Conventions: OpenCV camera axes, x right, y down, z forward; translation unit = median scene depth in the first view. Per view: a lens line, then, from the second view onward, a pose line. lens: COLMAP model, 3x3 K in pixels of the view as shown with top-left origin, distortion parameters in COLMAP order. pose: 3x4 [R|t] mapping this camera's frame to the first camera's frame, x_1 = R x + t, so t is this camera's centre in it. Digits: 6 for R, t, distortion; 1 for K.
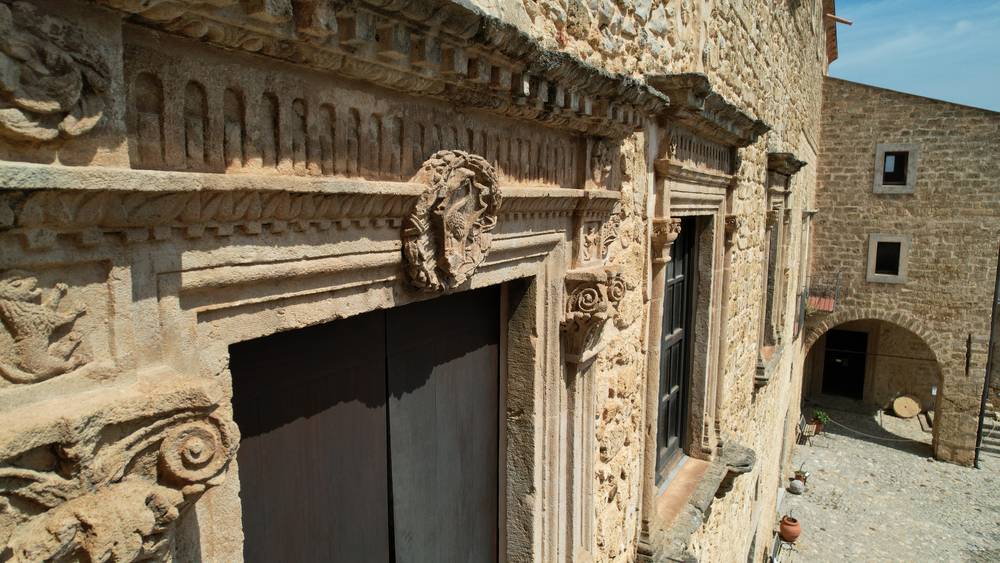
lens RADIAL K [[635.2, 0, 504.7], [0, 635.2, 282.9], [0, 0, 1]] dist [-0.068286, 0.058276]
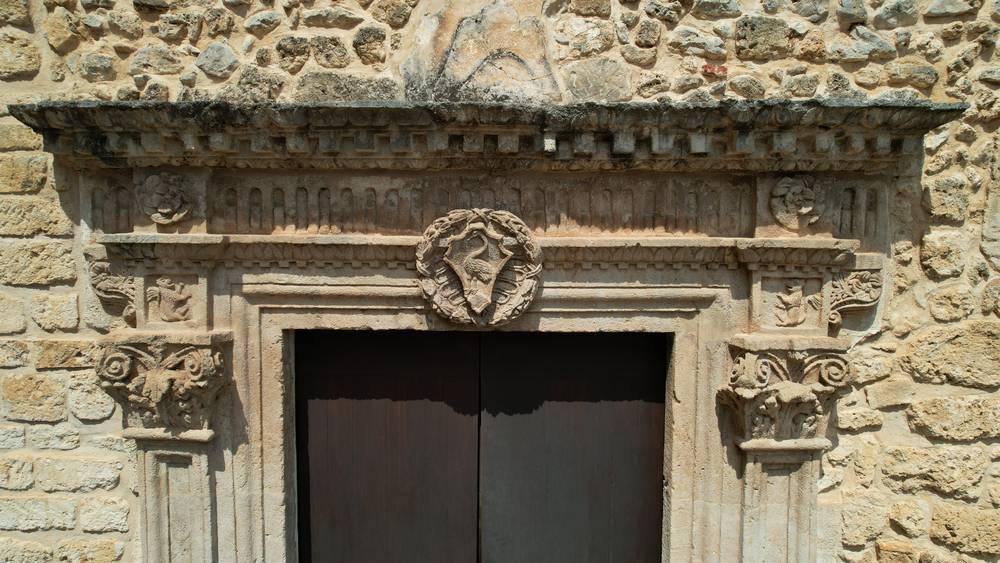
lens RADIAL K [[635.2, 0, 506.1], [0, 635.2, 281.3], [0, 0, 1]] dist [-0.068286, 0.058276]
pose [[0.474344, 0.031502, -0.879776, 1.303021], [-0.118582, 0.992538, -0.028396, -0.055146], [0.872317, 0.117796, 0.474540, 0.623197]]
